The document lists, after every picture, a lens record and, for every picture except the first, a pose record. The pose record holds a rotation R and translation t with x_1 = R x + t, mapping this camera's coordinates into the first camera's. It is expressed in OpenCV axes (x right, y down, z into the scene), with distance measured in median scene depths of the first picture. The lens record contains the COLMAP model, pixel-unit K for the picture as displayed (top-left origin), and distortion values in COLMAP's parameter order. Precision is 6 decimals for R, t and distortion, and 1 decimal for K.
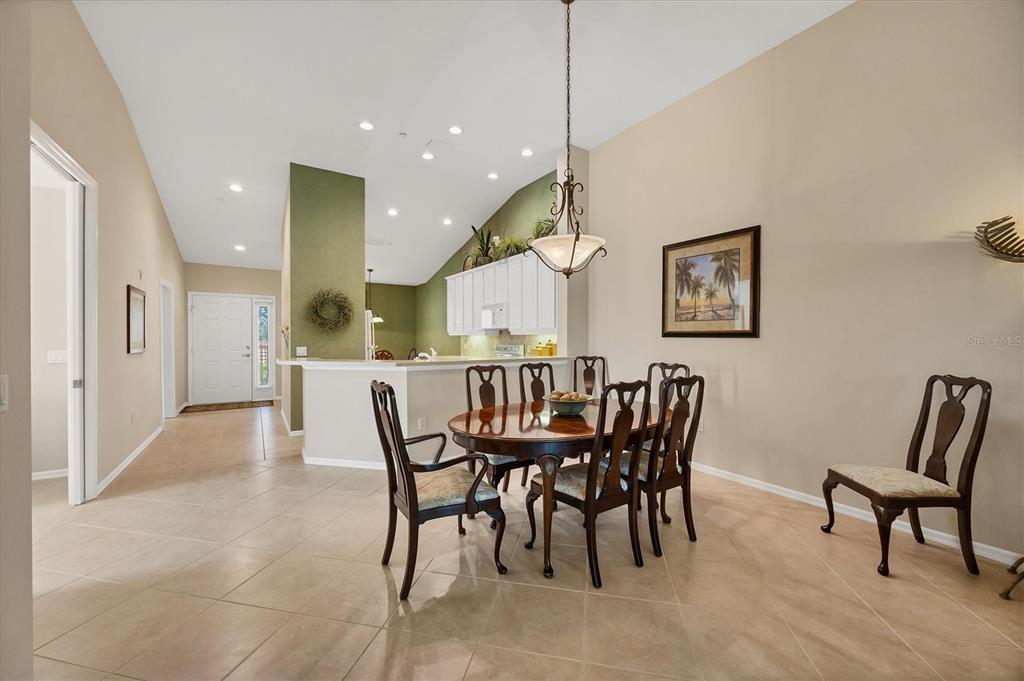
lens RADIAL K [[398.0, 0, 512.4], [0, 398.0, 342.5], [0, 0, 1]] dist [-0.003356, -0.000213]
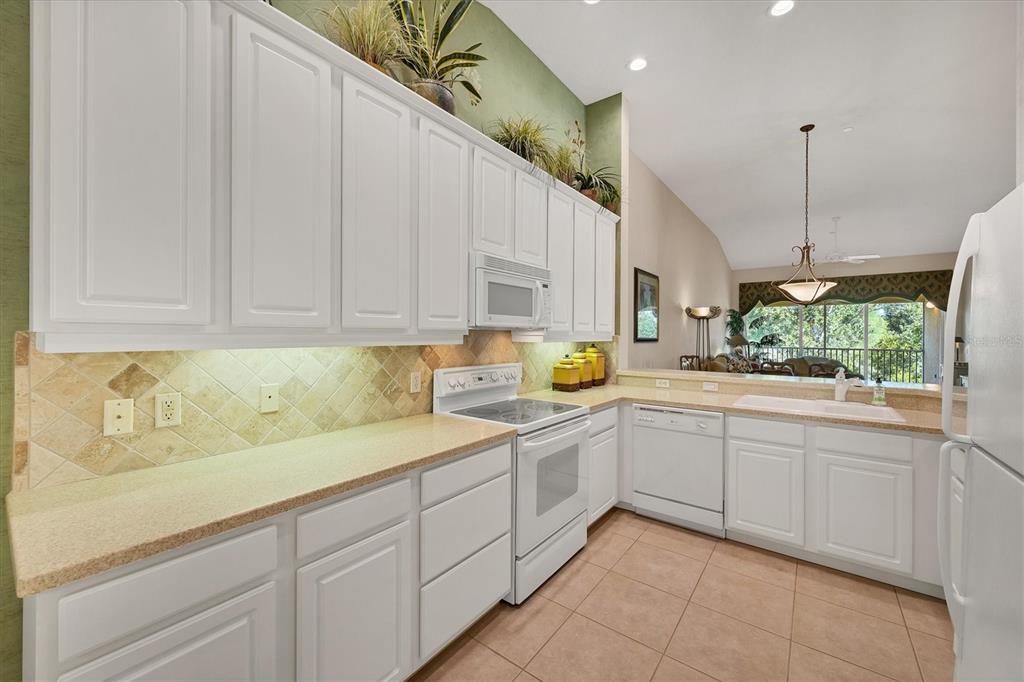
lens RADIAL K [[398.5, 0, 513.1], [0, 398.5, 335.0], [0, 0, 1]] dist [-0.003039, -0.000148]
pose [[-0.341635, -0.003794, 0.939825, -0.670468], [0.004092, 0.999976, 0.005524, -0.048868], [-0.939824, 0.005733, -0.341611, 1.870948]]
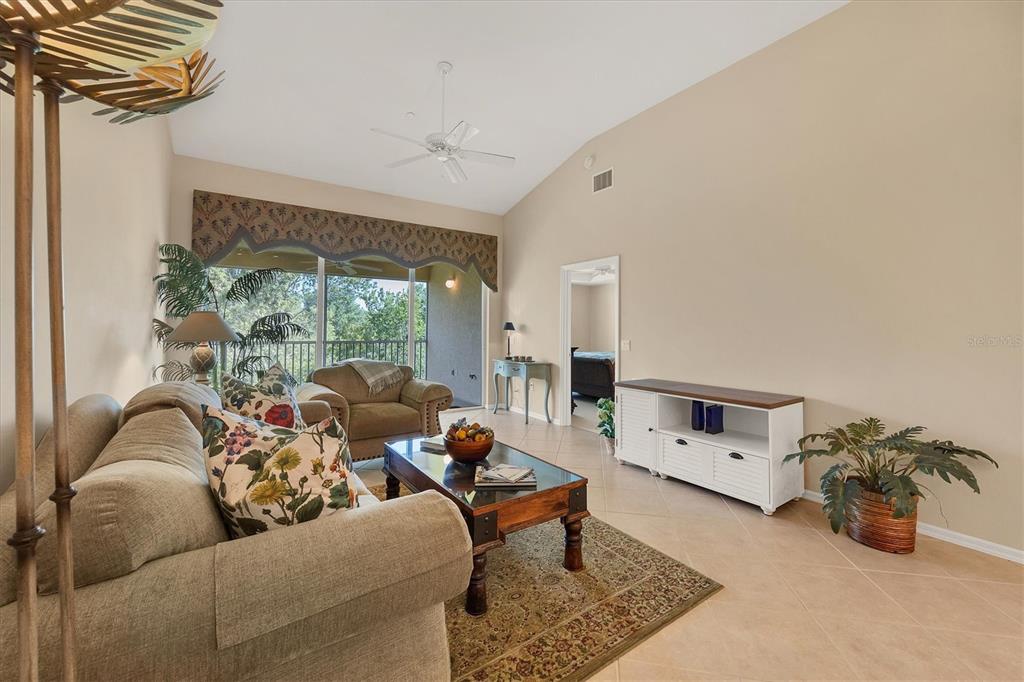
lens RADIAL K [[408.6, 0, 508.0], [0, 408.6, 318.3], [0, 0, 1]] dist [-0.000845, -0.000044]
pose [[-0.999838, -0.007833, -0.016201, 0.500359], [-0.007542, 0.999810, -0.017978, -0.006564], [0.016339, -0.017853, -0.999707, 0.631731]]
